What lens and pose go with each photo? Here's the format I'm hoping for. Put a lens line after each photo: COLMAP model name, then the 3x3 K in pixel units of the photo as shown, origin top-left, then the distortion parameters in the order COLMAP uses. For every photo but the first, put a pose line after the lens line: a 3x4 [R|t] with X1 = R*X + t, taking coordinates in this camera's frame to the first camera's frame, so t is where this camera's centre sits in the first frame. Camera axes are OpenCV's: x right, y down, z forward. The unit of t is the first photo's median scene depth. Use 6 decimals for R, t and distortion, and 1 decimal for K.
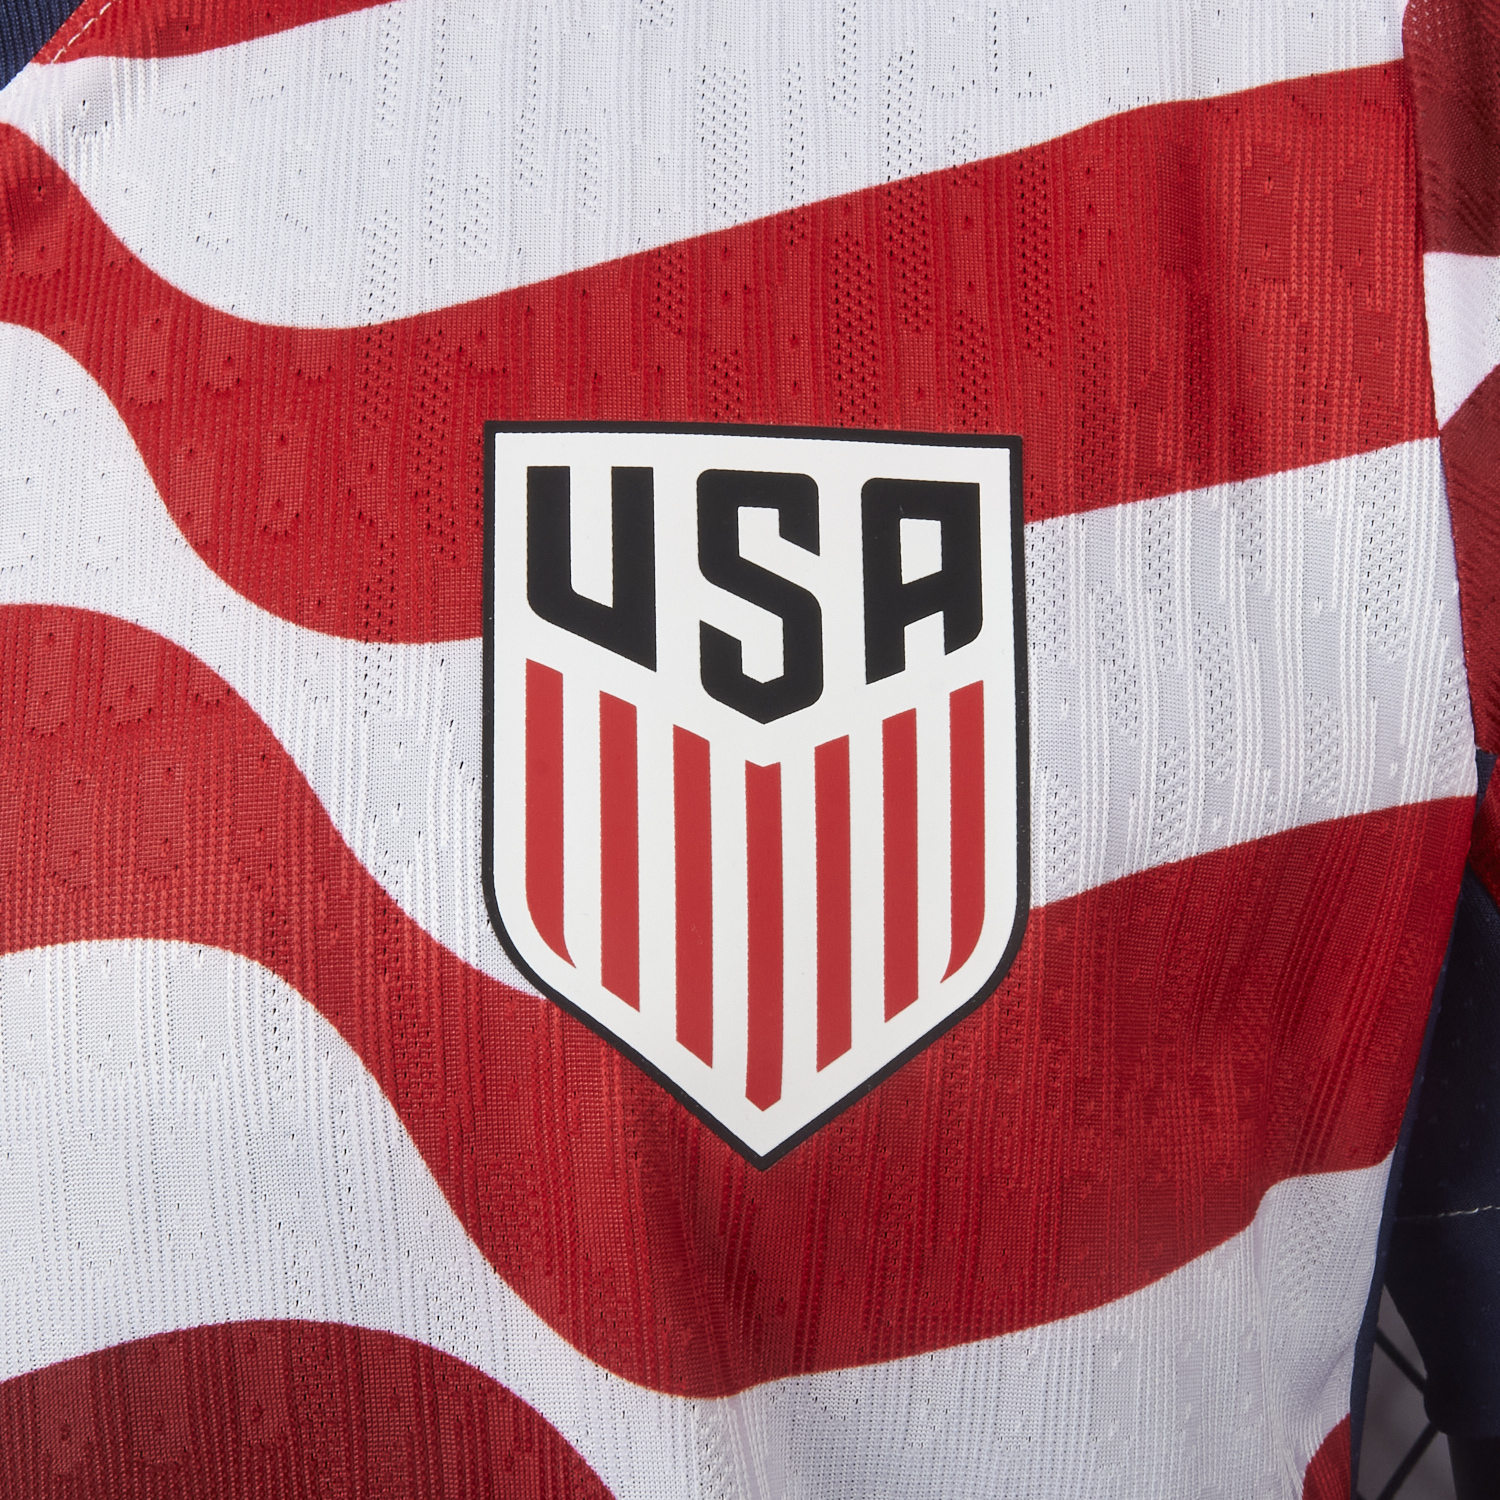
lens RADIAL K [[2420.5, 0, 749.4], [0, 2420.5, 757.4], [0, 0, 1]] dist [-0.025620, 0.000000]
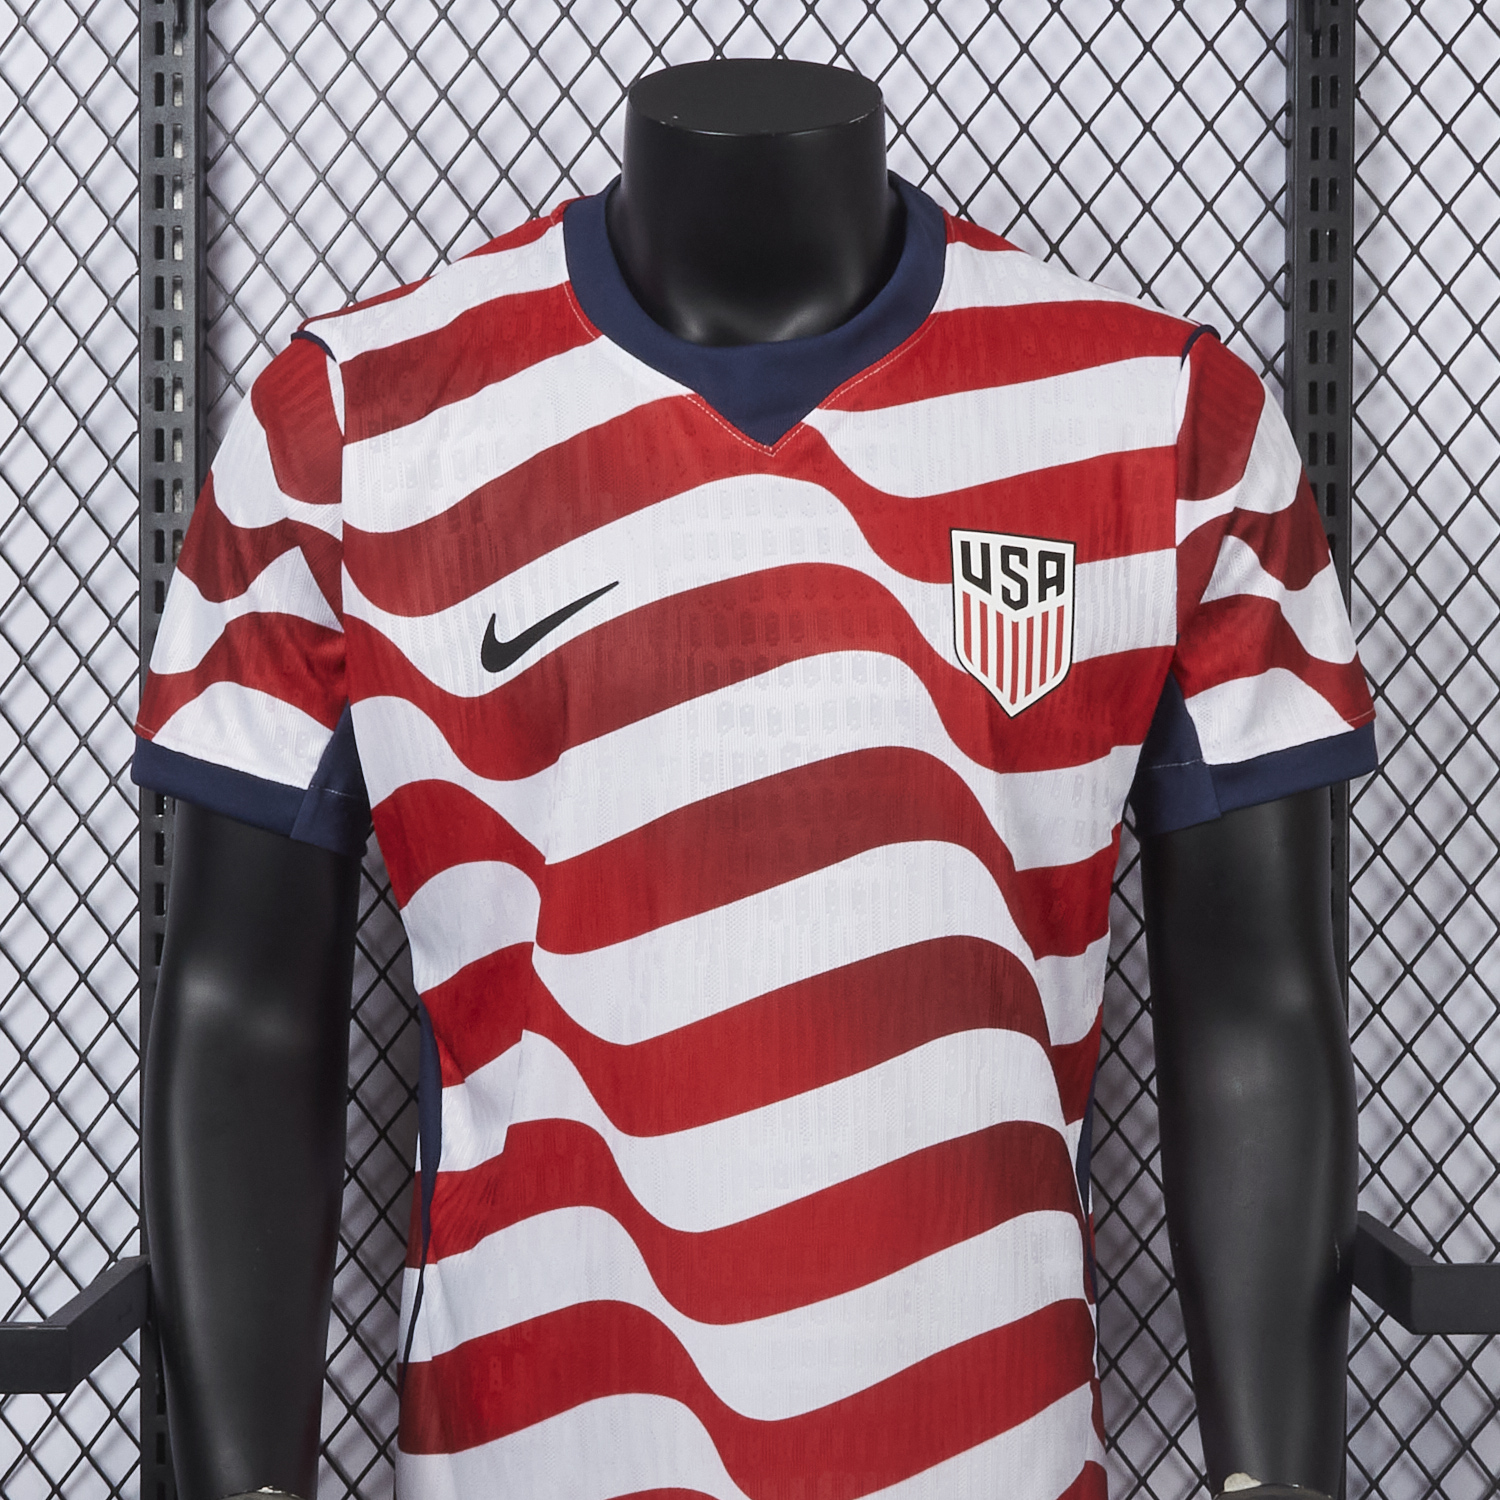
lens RADIAL K [[2870.5, 0, 752.7], [0, 2870.5, 752.6], [0, 0, 1]] dist [-0.143793, 0.000000]
pose [[0.975825, 0.075971, 0.204923, -1.327636], [-0.086790, 0.995240, 0.044323, 0.045151], [-0.200580, -0.061037, 0.977774, -3.447821]]
